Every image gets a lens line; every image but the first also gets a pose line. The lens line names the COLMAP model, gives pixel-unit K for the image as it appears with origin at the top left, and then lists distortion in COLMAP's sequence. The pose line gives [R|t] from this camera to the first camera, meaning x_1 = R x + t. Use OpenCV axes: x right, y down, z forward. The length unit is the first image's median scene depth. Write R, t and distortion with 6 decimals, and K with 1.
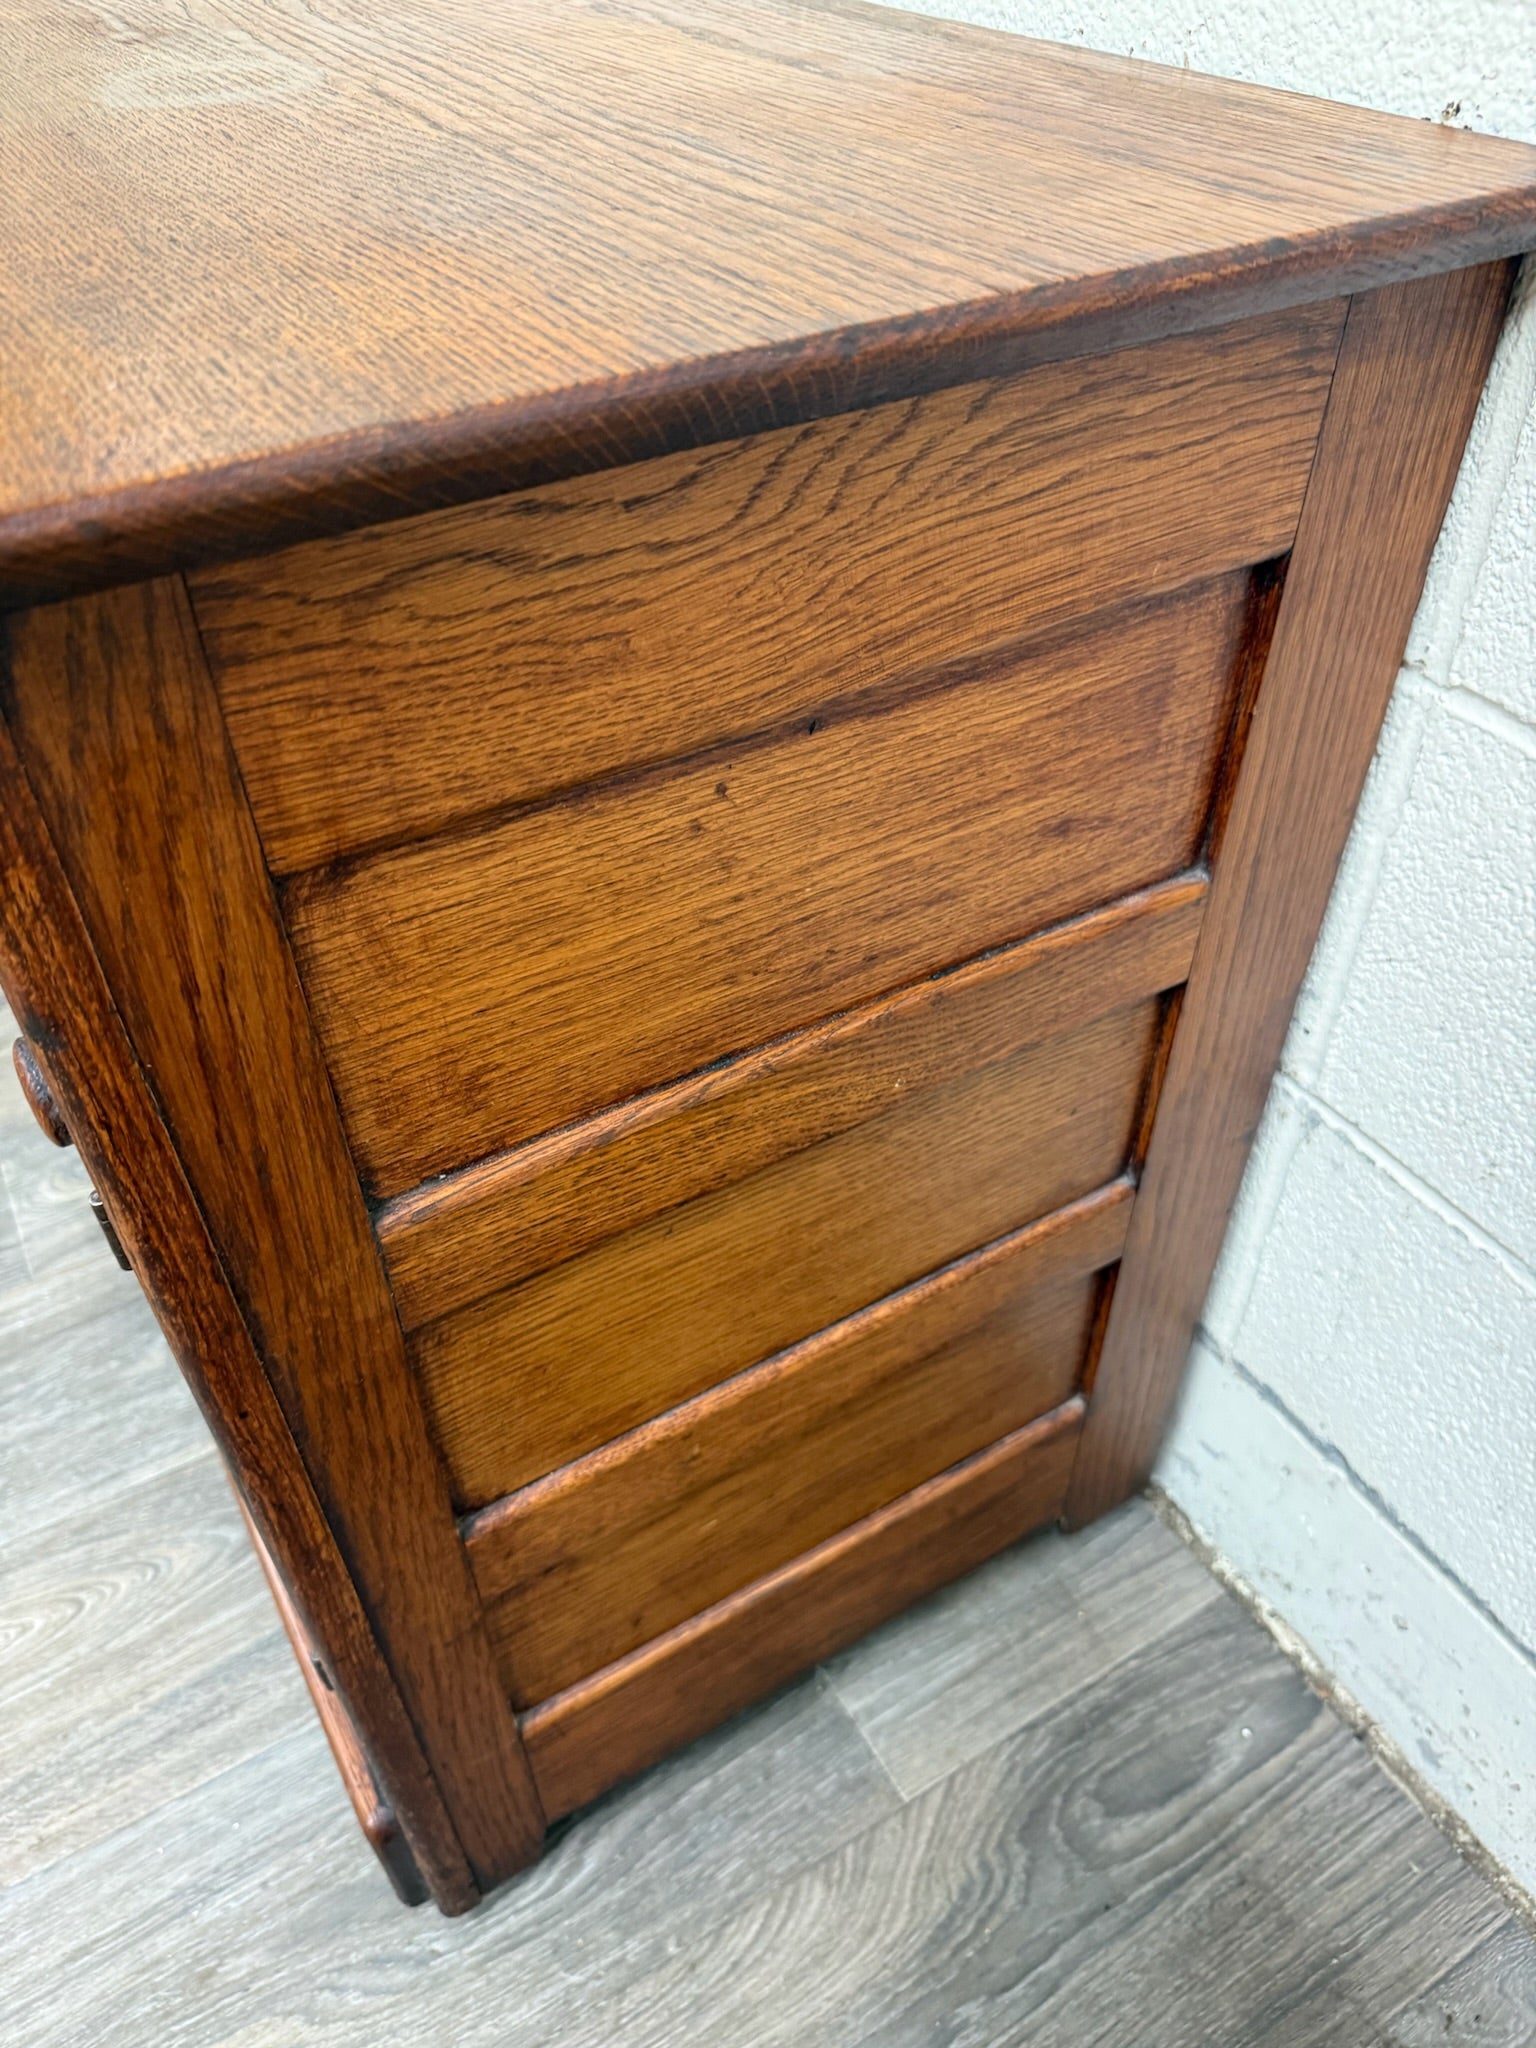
lens RADIAL K [[1480.0, 0, 737.8], [0, 1480.0, 1023.4], [0, 0, 1]] dist [-0.003034, -0.014133]
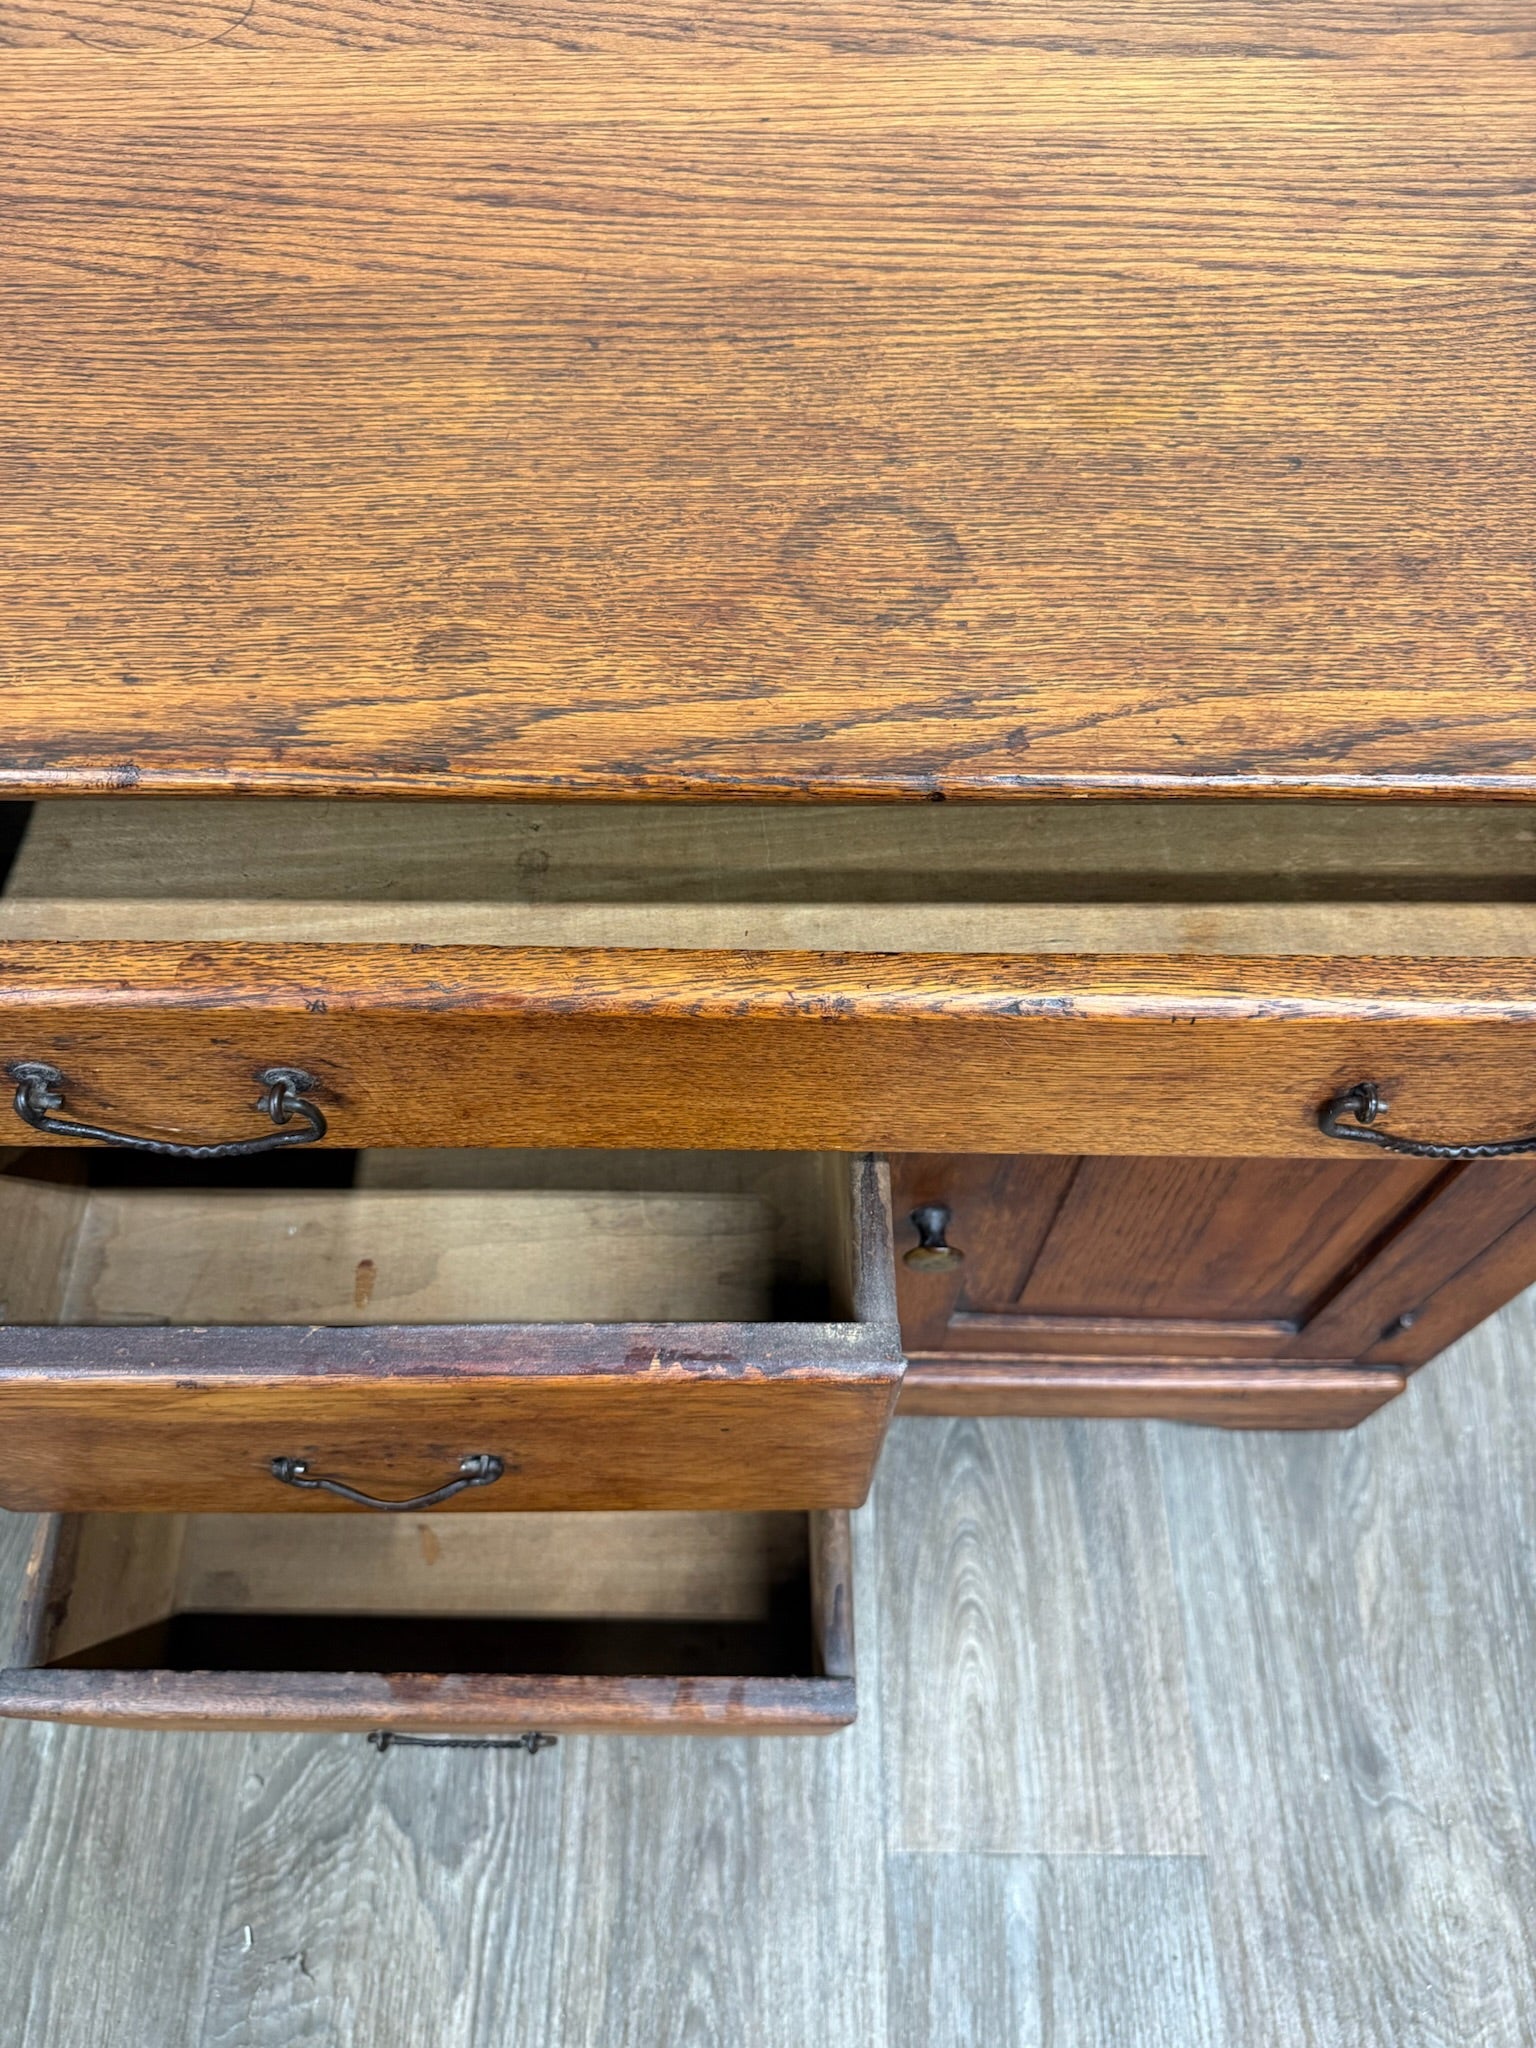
lens RADIAL K [[1480.0, 0, 765.6], [0, 1480.0, 1042.5], [0, 0, 1]] dist [-0.003034, -0.014133]
pose [[0.509461, -0.736014, 0.445795, -0.845209], [0.565179, 0.676866, 0.471620, -0.615596], [-0.648863, 0.011682, 0.760816, 0.277986]]
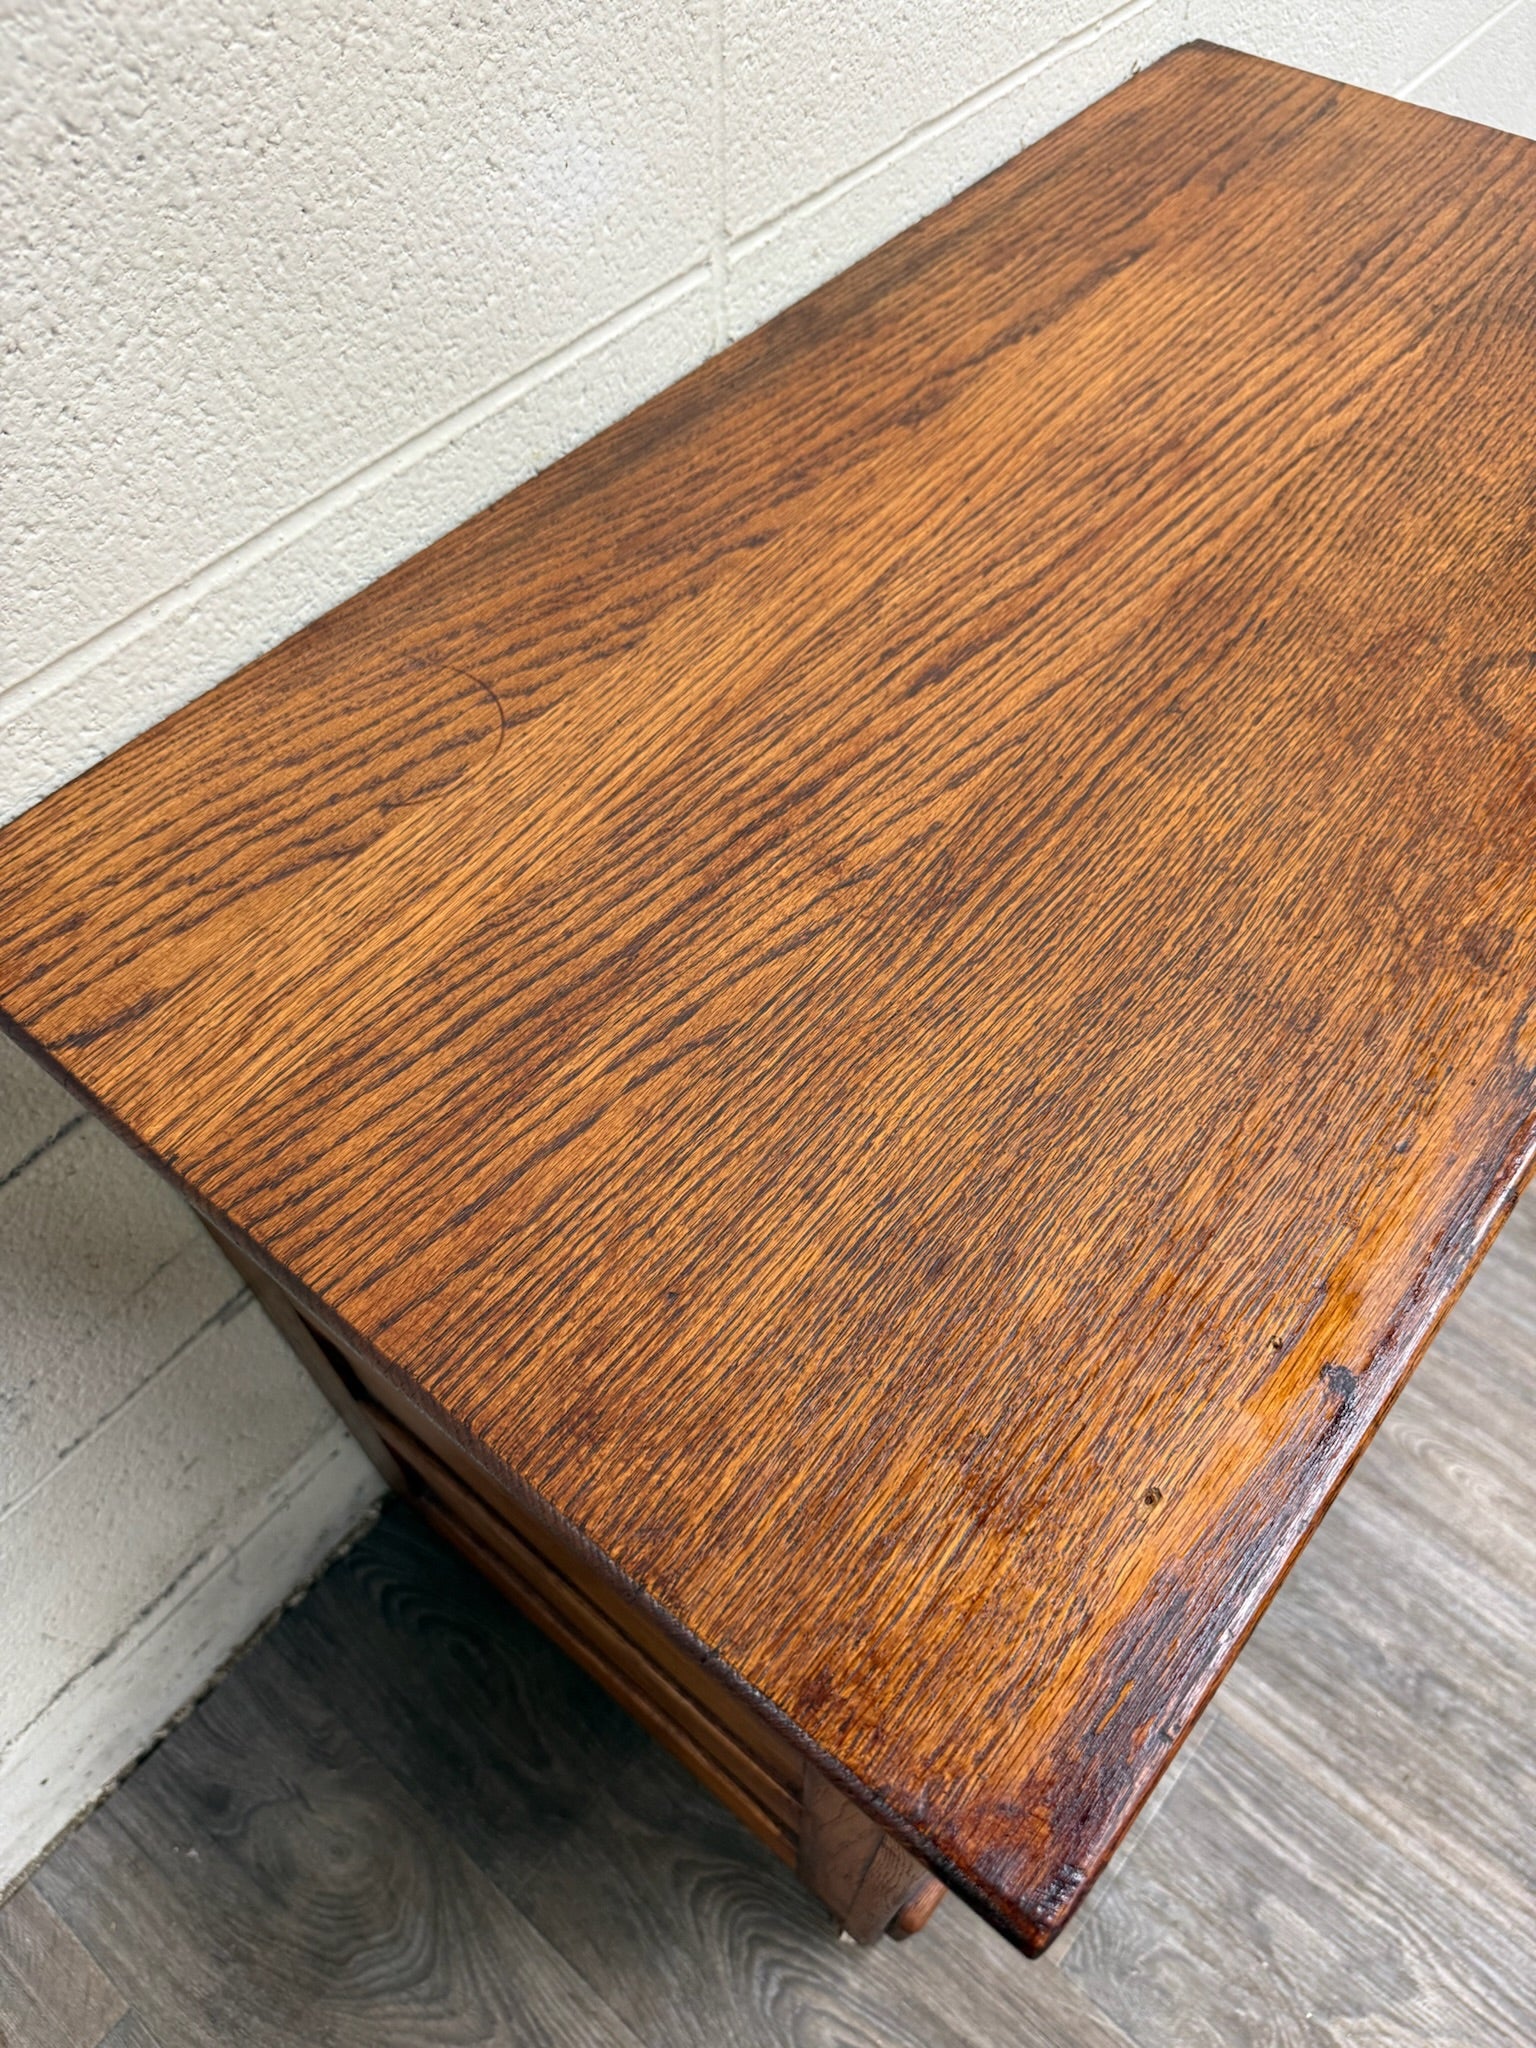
lens RADIAL K [[1480.0, 0, 776.0], [0, 1480.0, 1035.7], [0, 0, 1]] dist [-0.003034, -0.014133]
pose [[-0.336654, -0.759404, 0.556749, -0.830664], [0.647521, 0.242573, 0.722409, -1.182783], [-0.683653, 0.603708, 0.410067, 0.753934]]
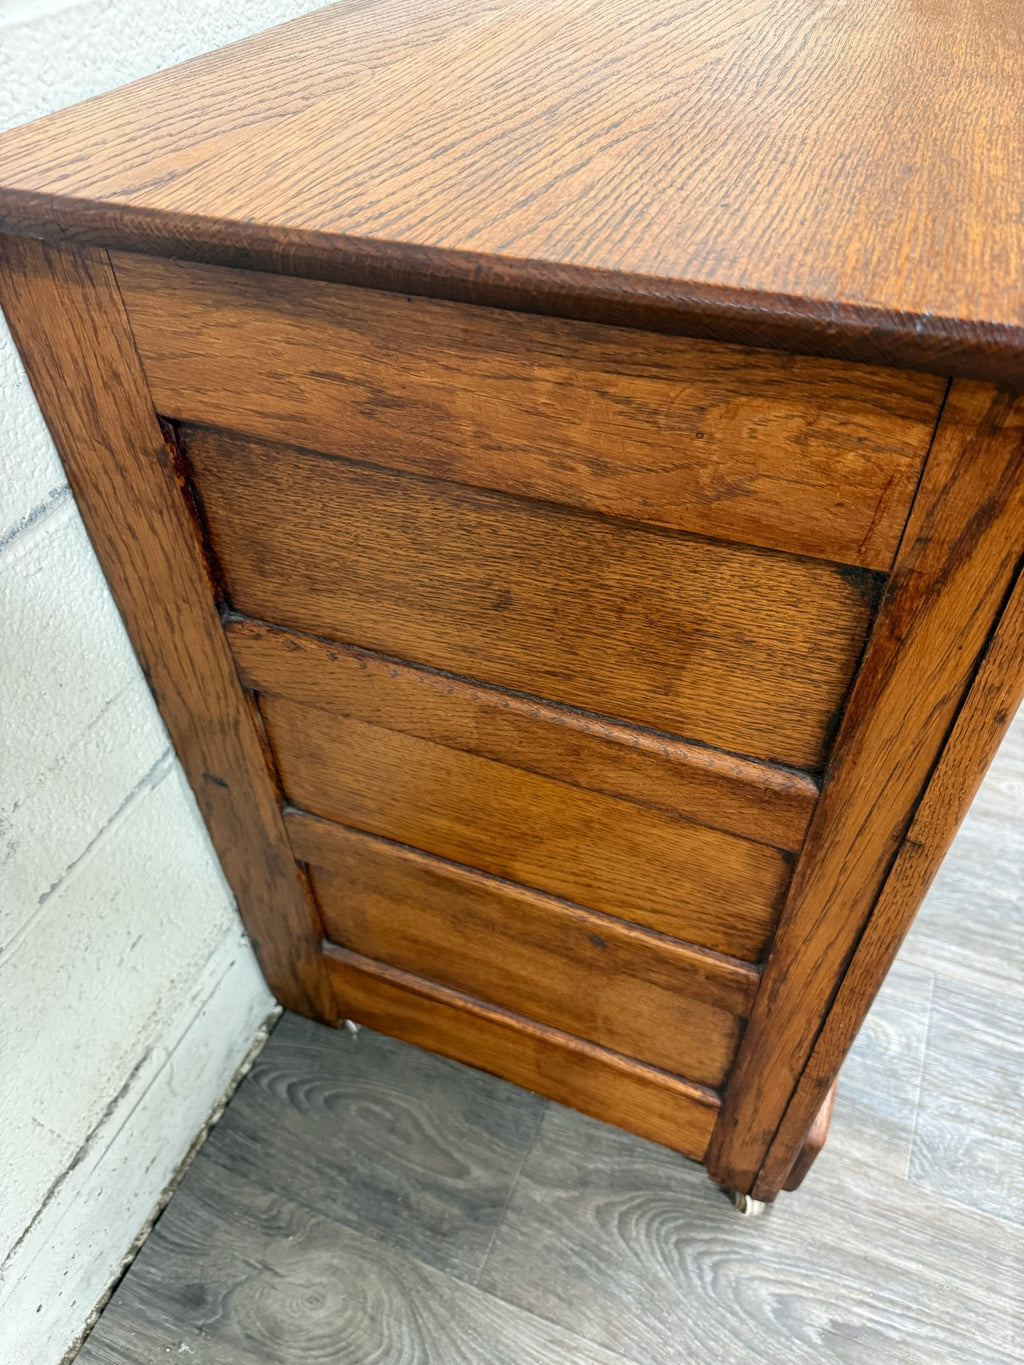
lens RADIAL K [[986.4, 0, 520.8], [0, 986.4, 685.0], [0, 0, 1]] dist [-0.003034, -0.014133]
pose [[-0.609075, -0.534360, 0.586077, -0.898864], [0.558367, 0.235889, 0.795351, -1.131014], [-0.563252, 0.811675, 0.154695, 1.228784]]
